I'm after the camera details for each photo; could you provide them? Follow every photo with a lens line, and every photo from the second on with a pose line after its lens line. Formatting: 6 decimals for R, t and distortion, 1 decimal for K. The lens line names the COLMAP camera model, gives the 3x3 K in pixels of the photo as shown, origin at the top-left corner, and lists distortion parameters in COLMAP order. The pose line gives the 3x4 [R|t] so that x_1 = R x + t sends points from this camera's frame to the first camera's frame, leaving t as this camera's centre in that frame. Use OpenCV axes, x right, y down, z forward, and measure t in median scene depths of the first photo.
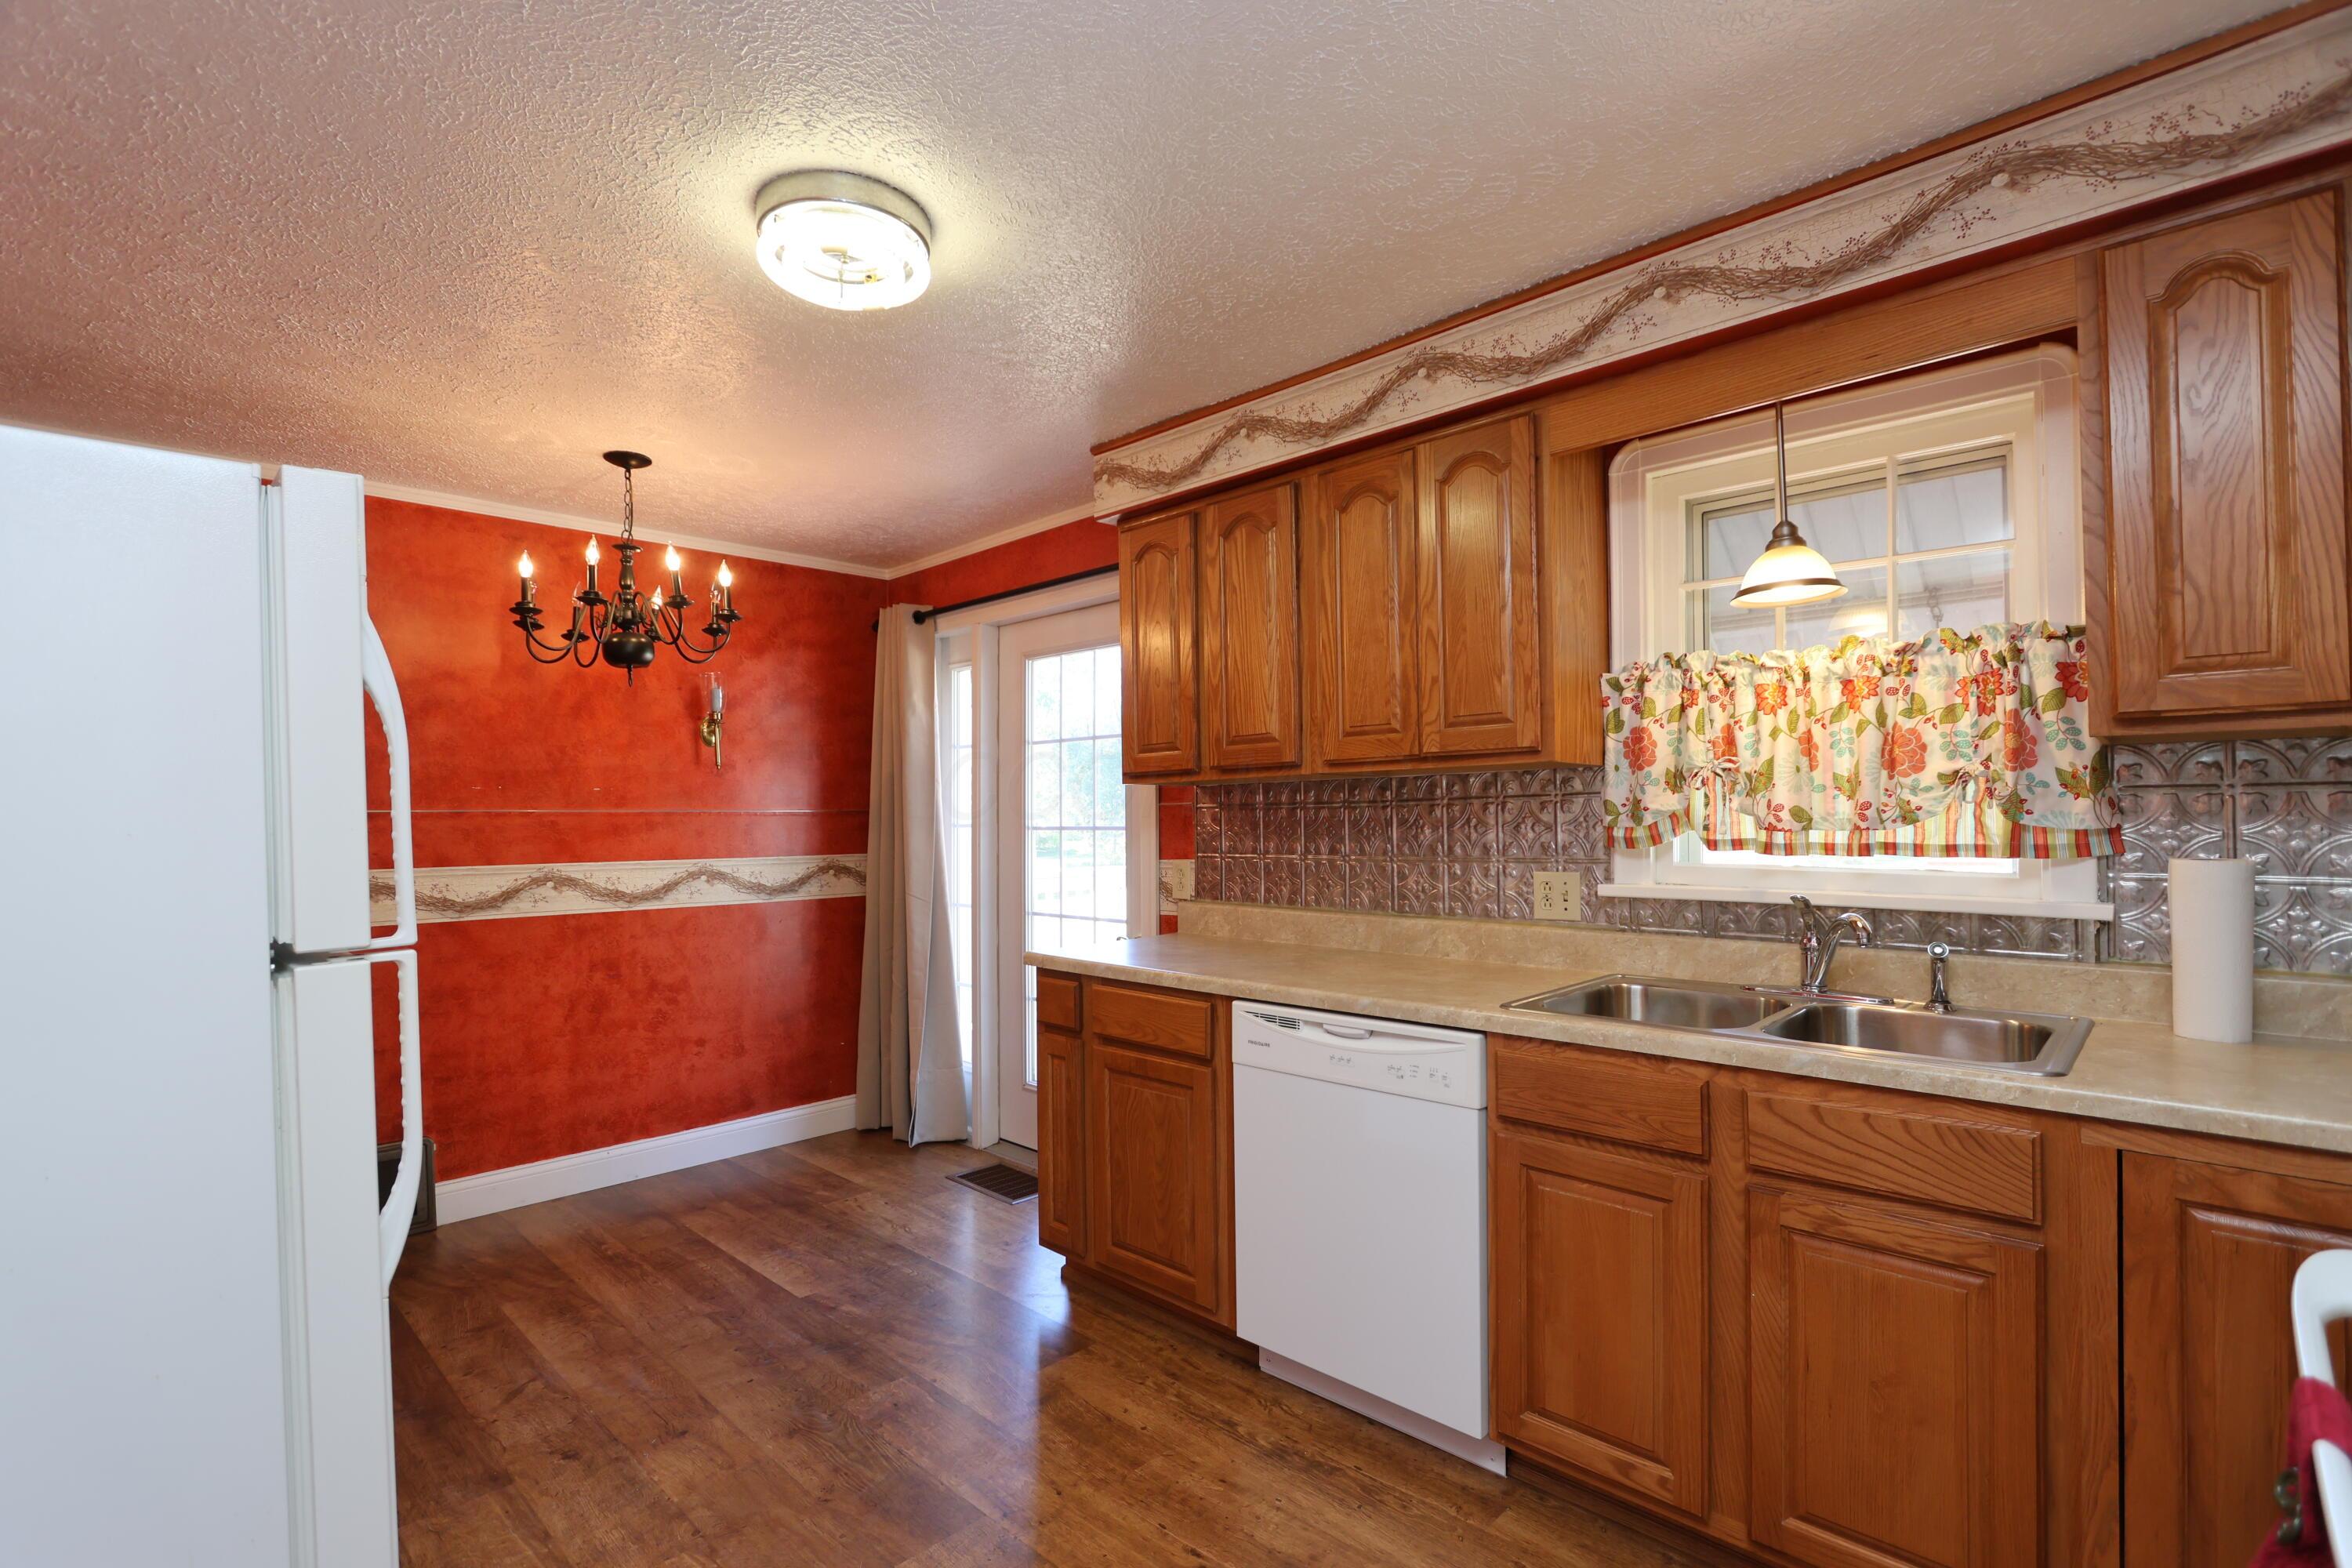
lens RADIAL K [[1074.4, 0, 1183.8], [0, 1074.4, 806.2], [0, 0, 1]] dist [-0.018848, 0.003886]
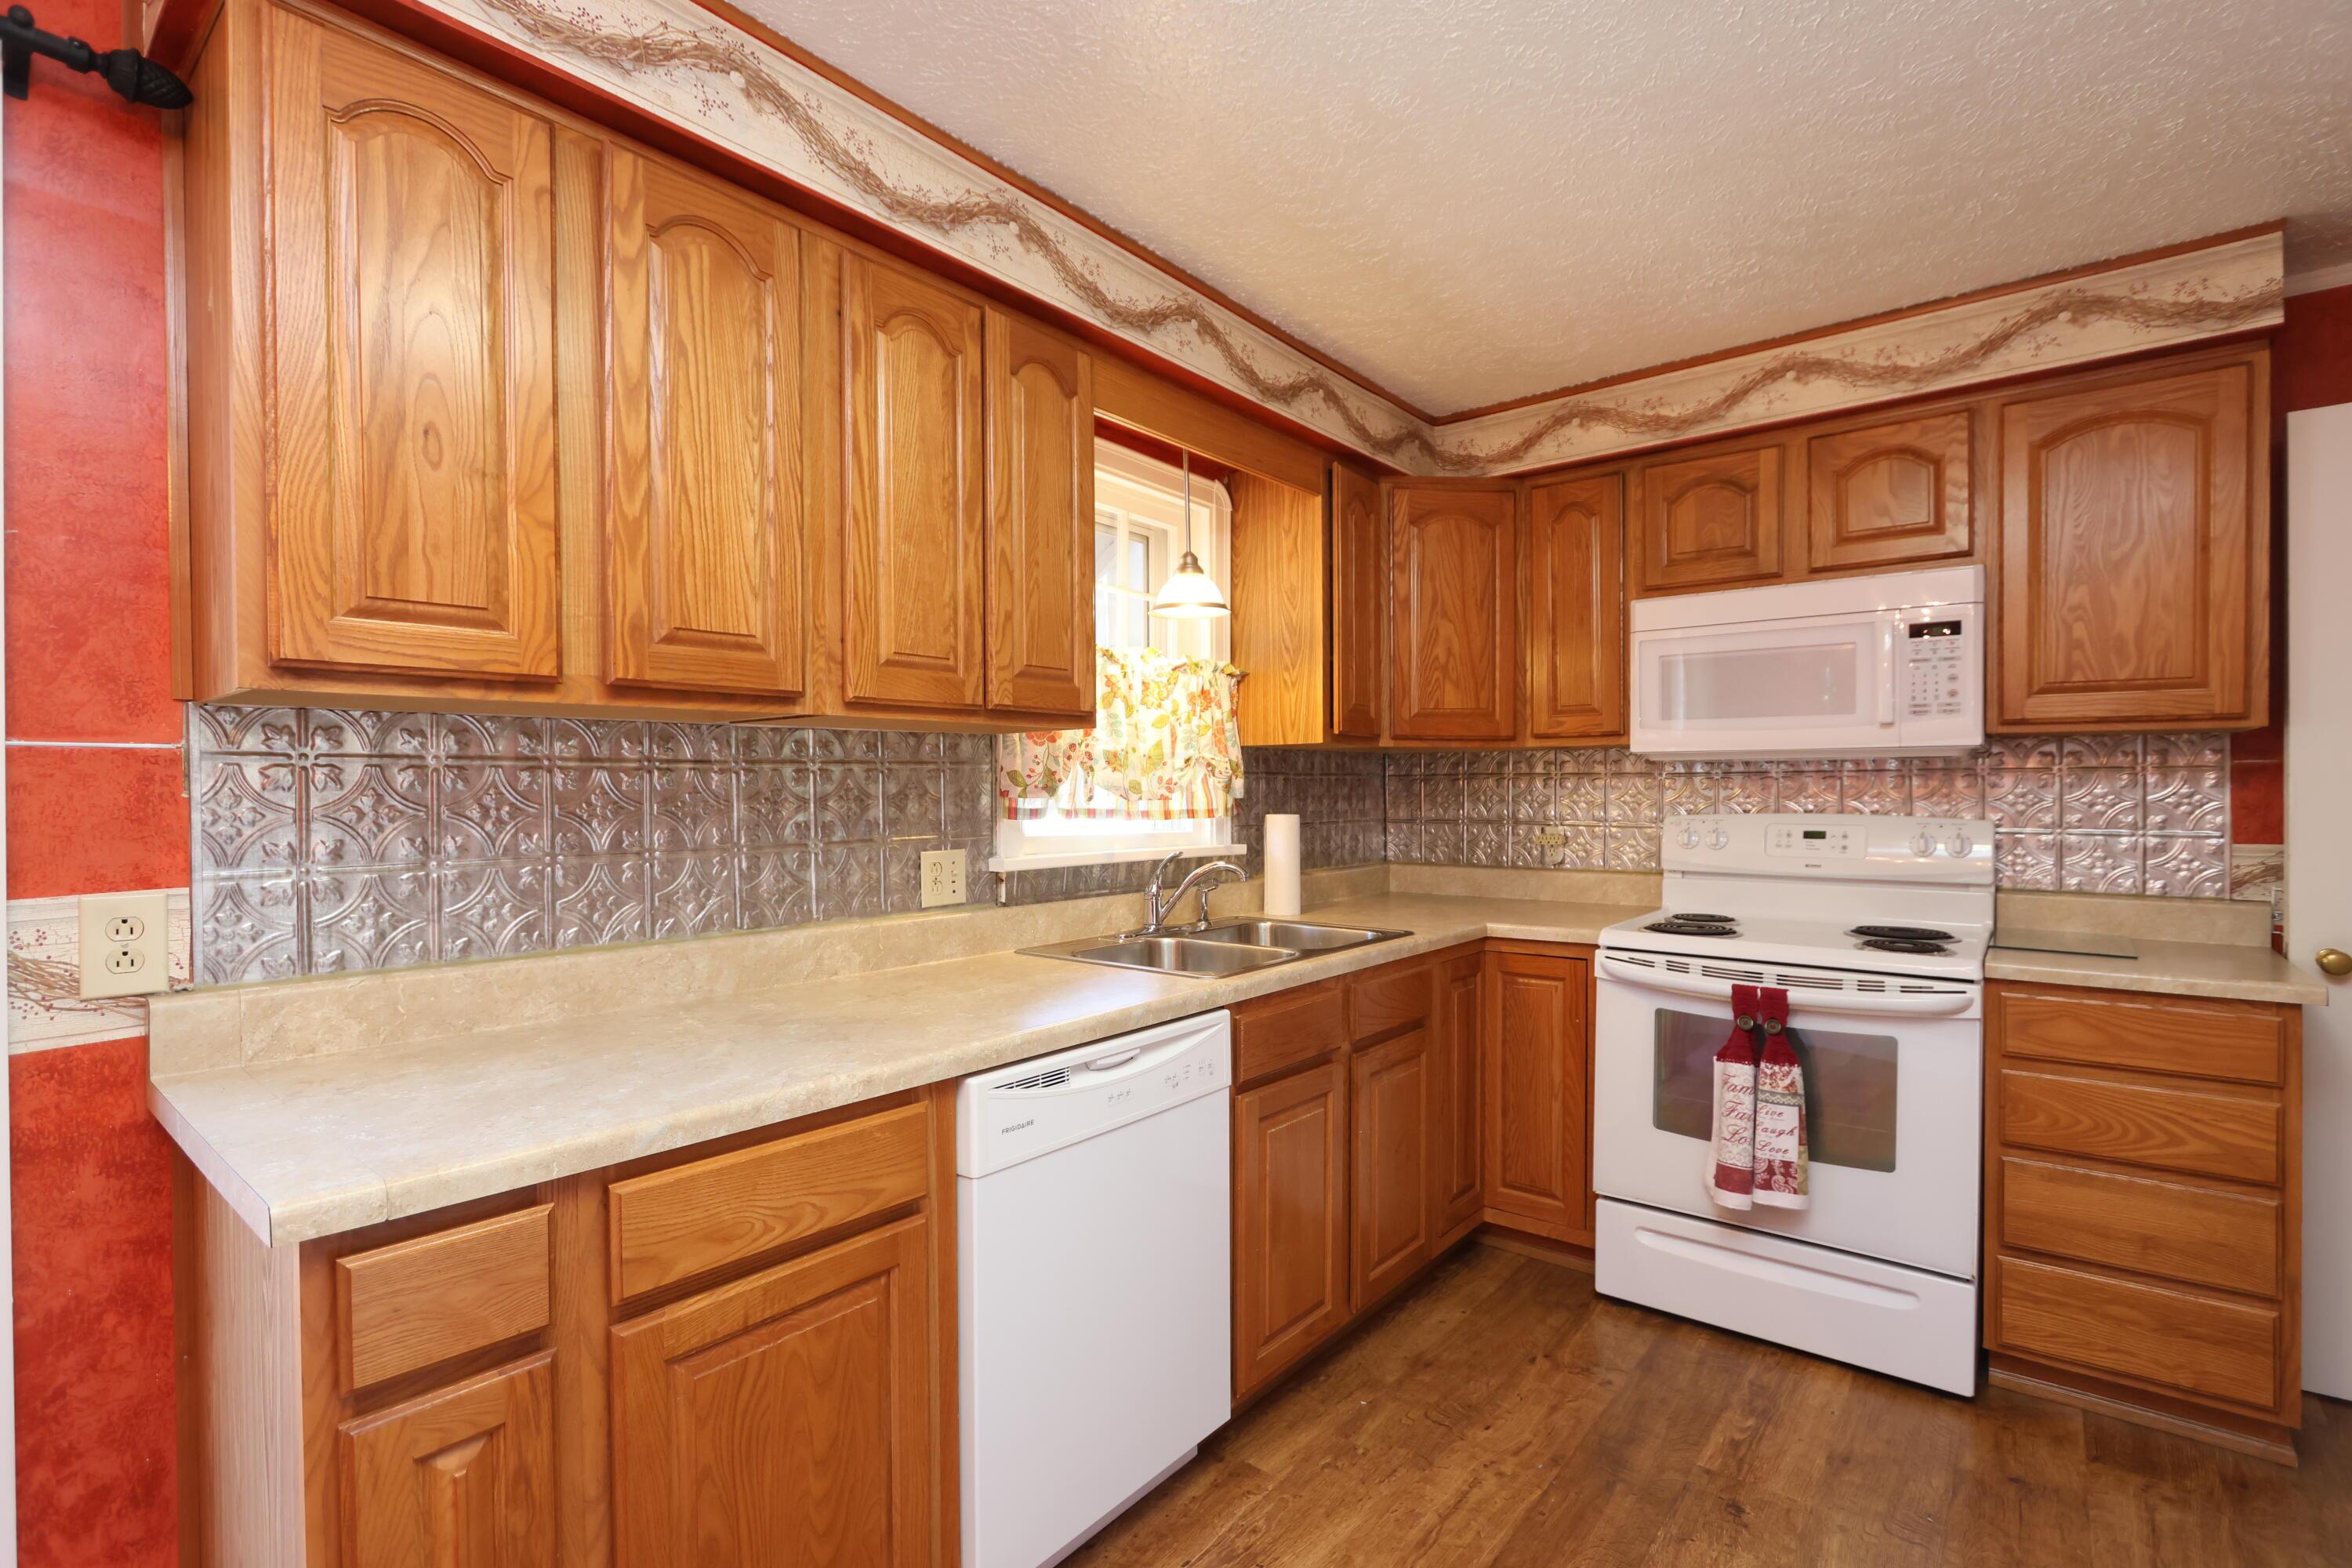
lens RADIAL K [[1074.4, 0, 1174.0], [0, 1074.4, 799.5], [0, 0, 1]] dist [-0.018848, 0.003886]
pose [[-0.082086, -0.000502, 0.996625, -0.550927], [-0.009506, 0.999955, -0.000280, 0.018333], [-0.996580, -0.009497, -0.082087, 0.895662]]
